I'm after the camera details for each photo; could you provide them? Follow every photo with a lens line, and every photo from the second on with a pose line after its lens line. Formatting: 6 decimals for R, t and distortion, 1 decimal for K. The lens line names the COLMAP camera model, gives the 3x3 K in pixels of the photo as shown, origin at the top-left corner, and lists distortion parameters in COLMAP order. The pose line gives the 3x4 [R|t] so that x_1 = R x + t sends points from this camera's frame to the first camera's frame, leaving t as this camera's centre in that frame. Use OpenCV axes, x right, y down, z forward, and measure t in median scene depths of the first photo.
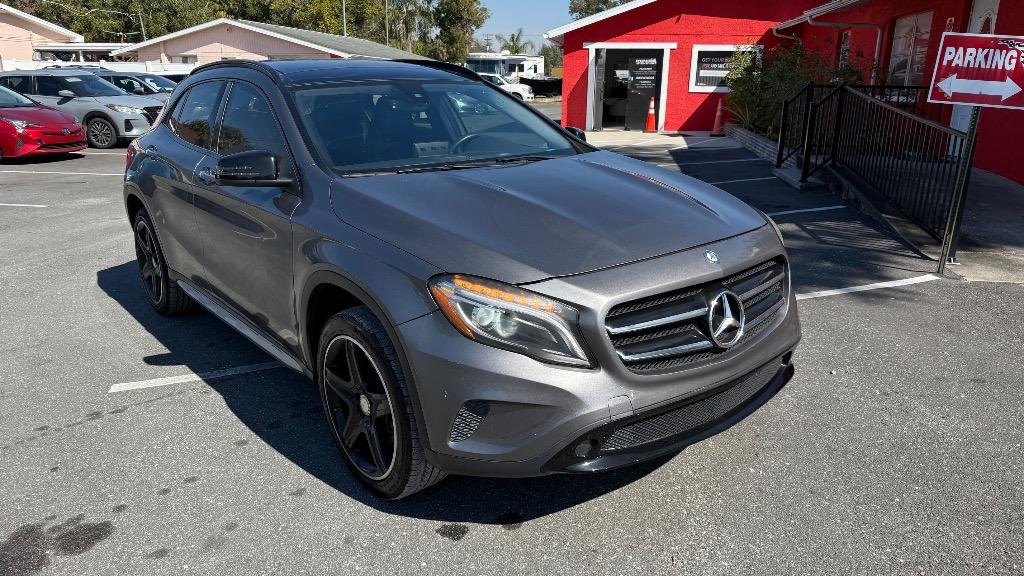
lens RADIAL K [[723.4, 0, 509.2], [0, 723.4, 291.1], [0, 0, 1]] dist [0.028693, -0.041877]
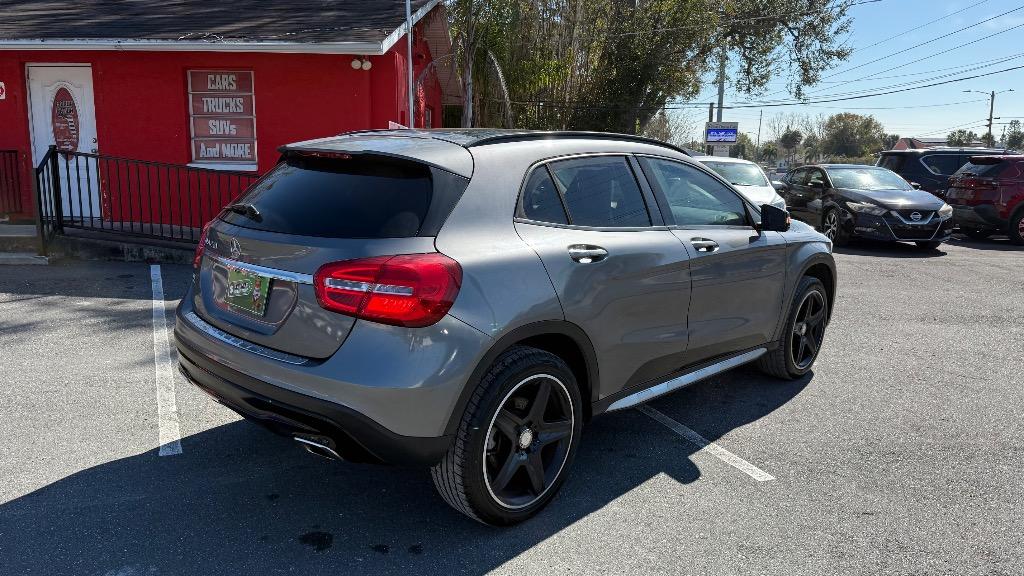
lens RADIAL K [[723.4, 0, 511.2], [0, 723.4, 282.3], [0, 0, 1]] dist [0.028693, -0.041877]
pose [[-0.130552, -0.171934, 0.976419, -0.259170], [0.252689, 0.946554, 0.200461, -0.070782], [-0.958699, 0.272901, -0.080128, 0.249925]]
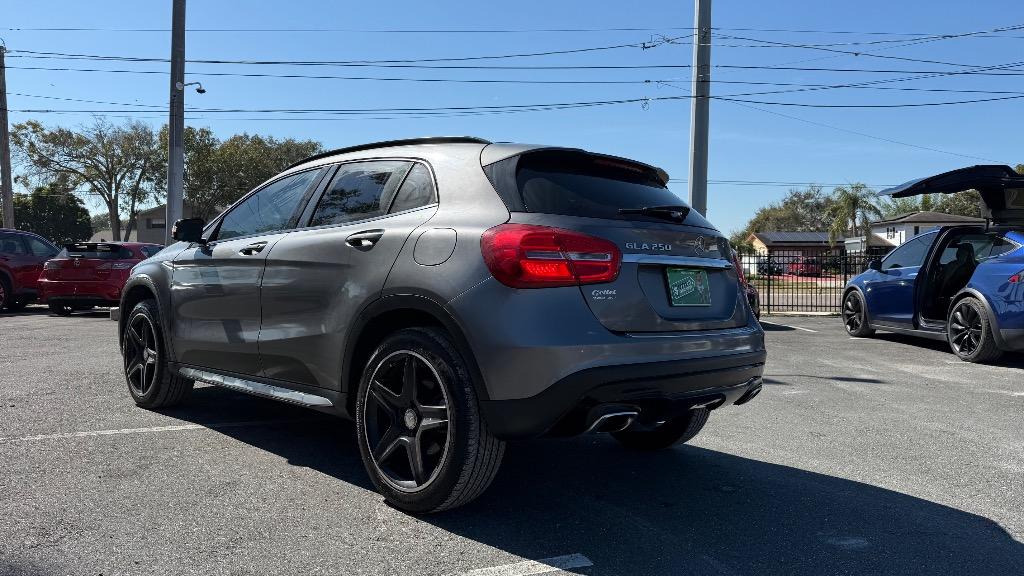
lens RADIAL K [[723.4, 0, 510.2], [0, 723.4, 280.5], [0, 0, 1]] dist [0.028693, -0.041877]
pose [[-0.993611, -0.016404, -0.111657, -0.052994], [-0.047880, 0.957197, 0.285450, -0.096458], [0.102196, 0.288972, -0.951867, 0.431528]]
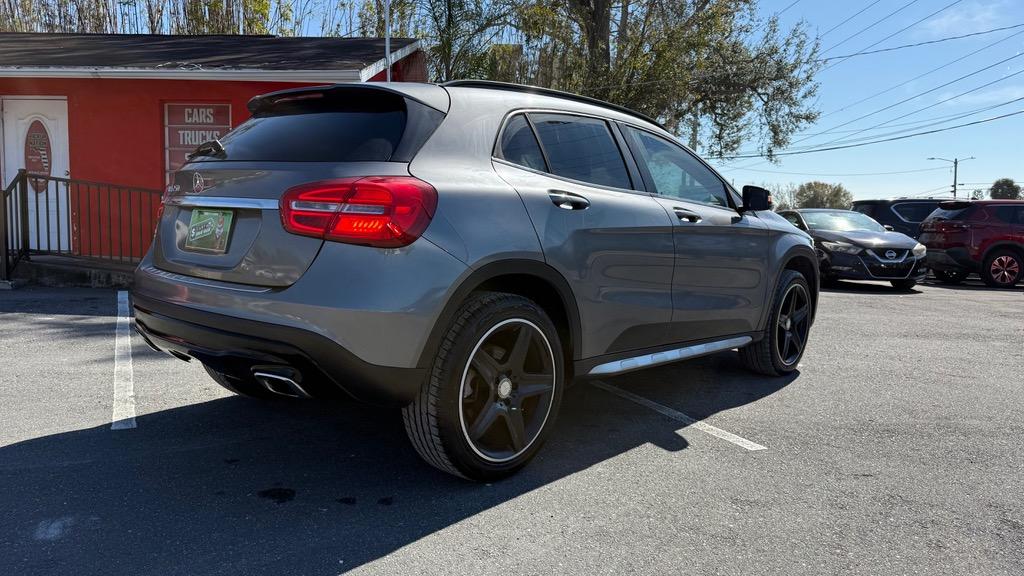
lens RADIAL K [[723.4, 0, 508.4], [0, 723.4, 289.7], [0, 0, 1]] dist [0.028693, -0.041877]
pose [[-0.156171, -0.089892, 0.983631, -0.255699], [0.250813, 0.959600, 0.127517, -0.045573], [-0.955355, 0.266622, -0.127316, 0.255962]]
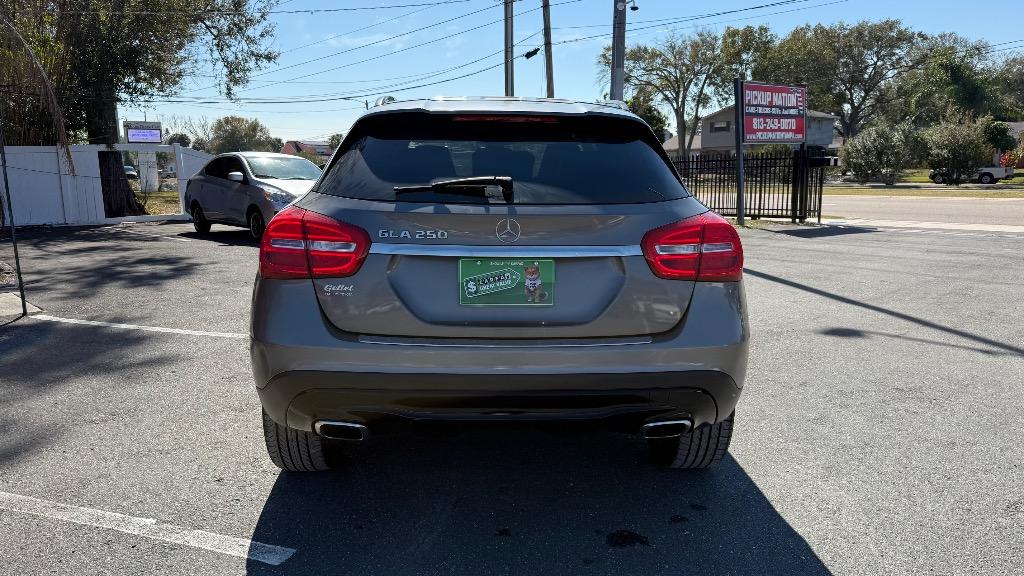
lens RADIAL K [[723.4, 0, 514.2], [0, 723.4, 293.4], [0, 0, 1]] dist [0.028693, -0.041877]
pose [[-0.800635, -0.100538, 0.590657, -0.179433], [0.169371, 0.907635, 0.384074, -0.097220], [-0.574715, 0.407543, -0.709656, 0.375087]]
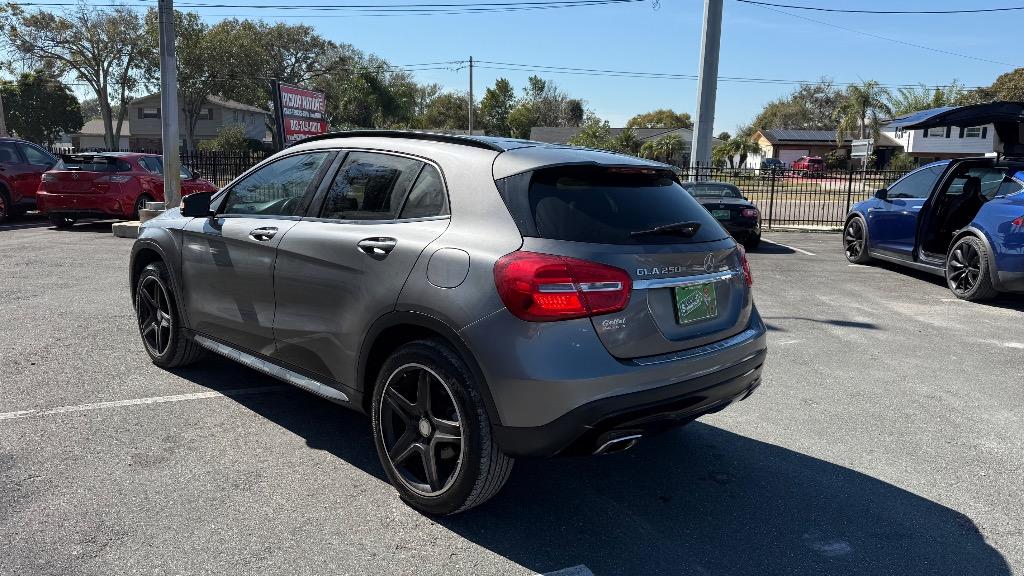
lens RADIAL K [[723.4, 0, 509.6], [0, 723.4, 288.6], [0, 0, 1]] dist [0.028693, -0.041877]
pose [[-0.993383, -0.009732, -0.114436, -0.049793], [-0.058788, 0.899057, 0.433866, -0.121103], [0.098662, 0.437723, -0.893680, 0.424505]]
